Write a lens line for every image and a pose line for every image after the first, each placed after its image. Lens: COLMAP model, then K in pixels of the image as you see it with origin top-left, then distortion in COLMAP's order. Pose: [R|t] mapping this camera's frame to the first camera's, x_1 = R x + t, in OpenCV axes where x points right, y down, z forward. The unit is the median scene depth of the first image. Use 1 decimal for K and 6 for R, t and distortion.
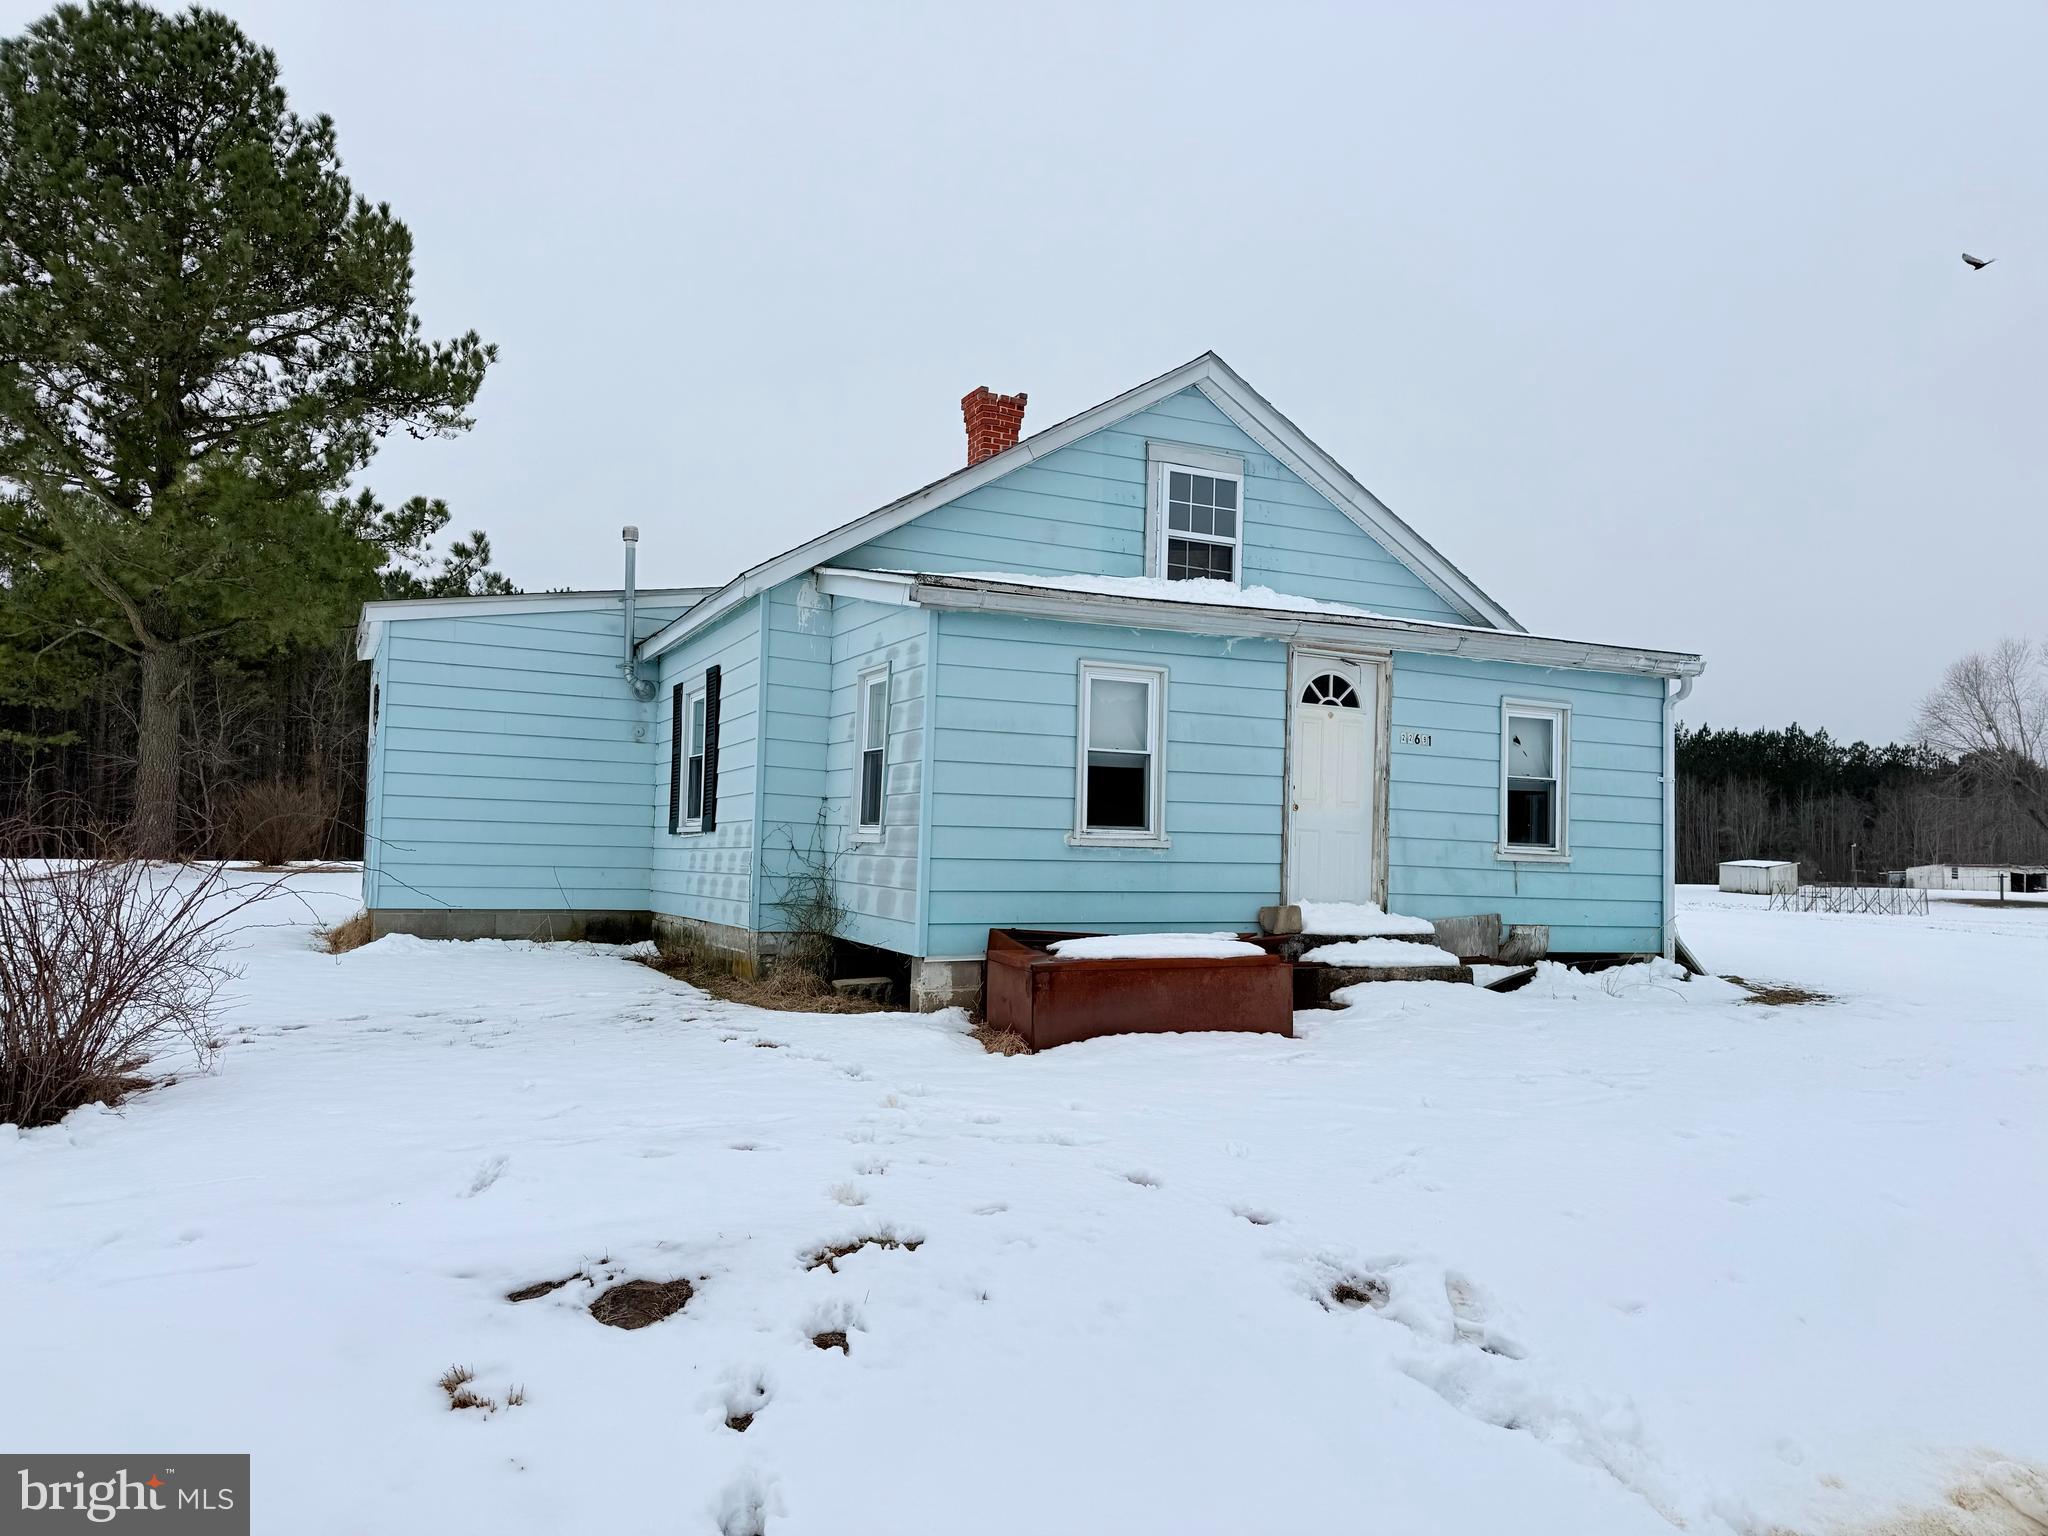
lens RADIAL K [[1444.5, 0, 1024.0], [0, 1444.5, 768.0], [0, 0, 1]] dist [0.072060, -0.101474]
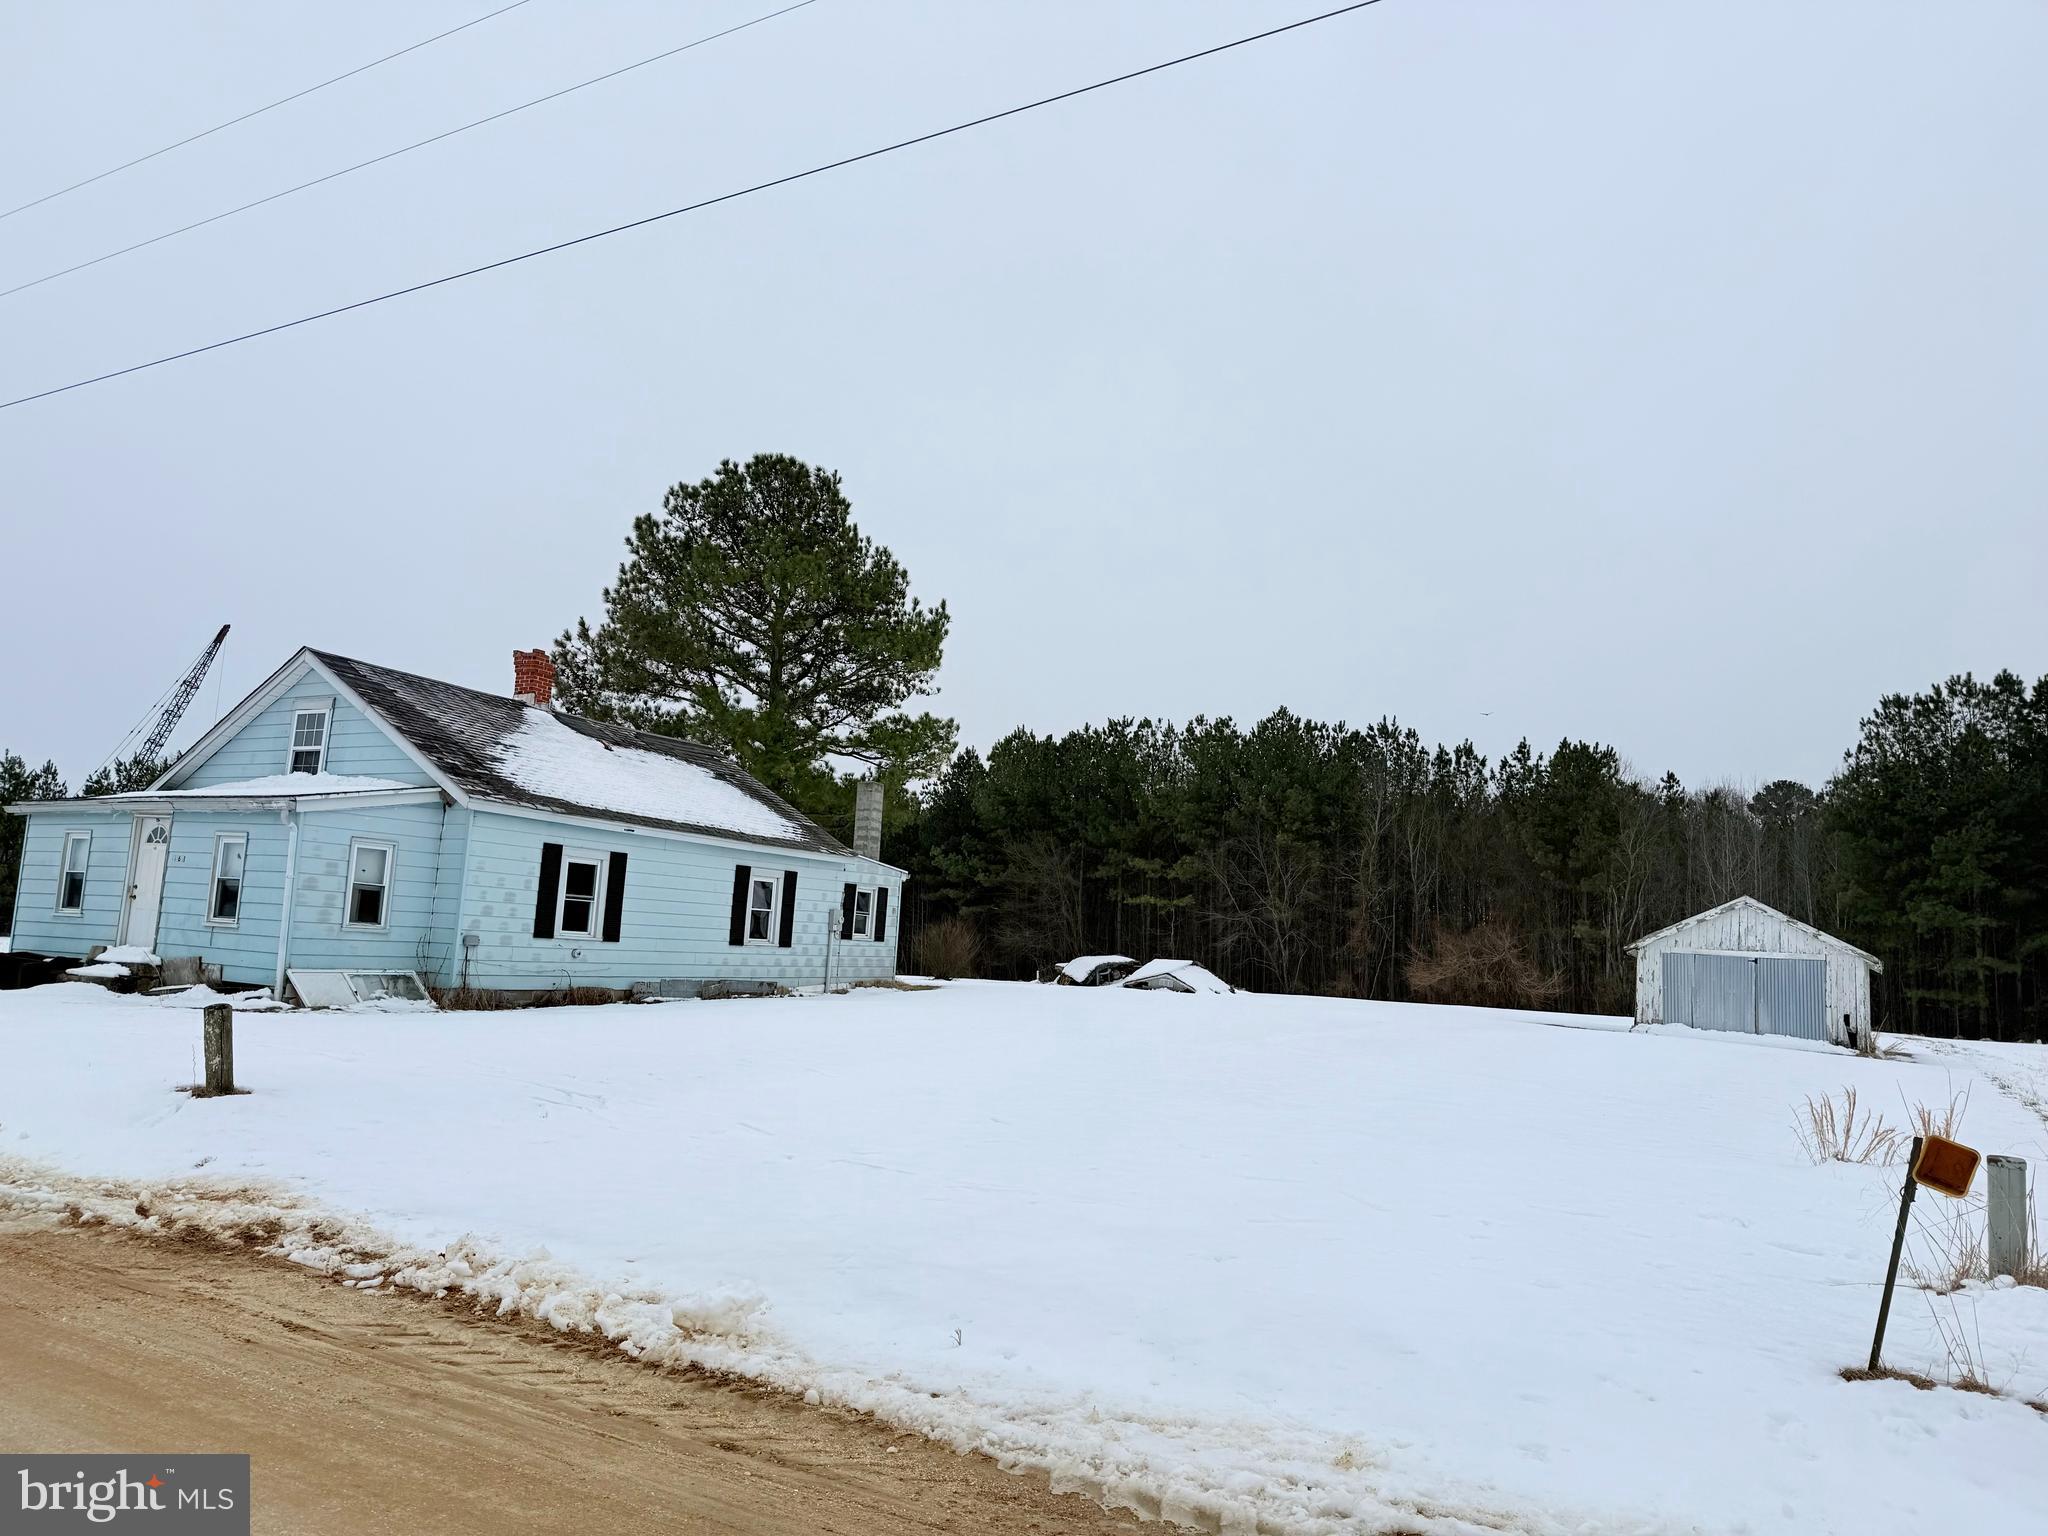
lens RADIAL K [[1444.5, 0, 1024.0], [0, 1444.5, 768.0], [0, 0, 1]] dist [0.072060, -0.101474]
pose [[0.584450, -0.101710, -0.805030, 2.249665], [0.009888, 0.992932, -0.118272, 0.089876], [0.811370, 0.061164, 0.581325, 0.743589]]
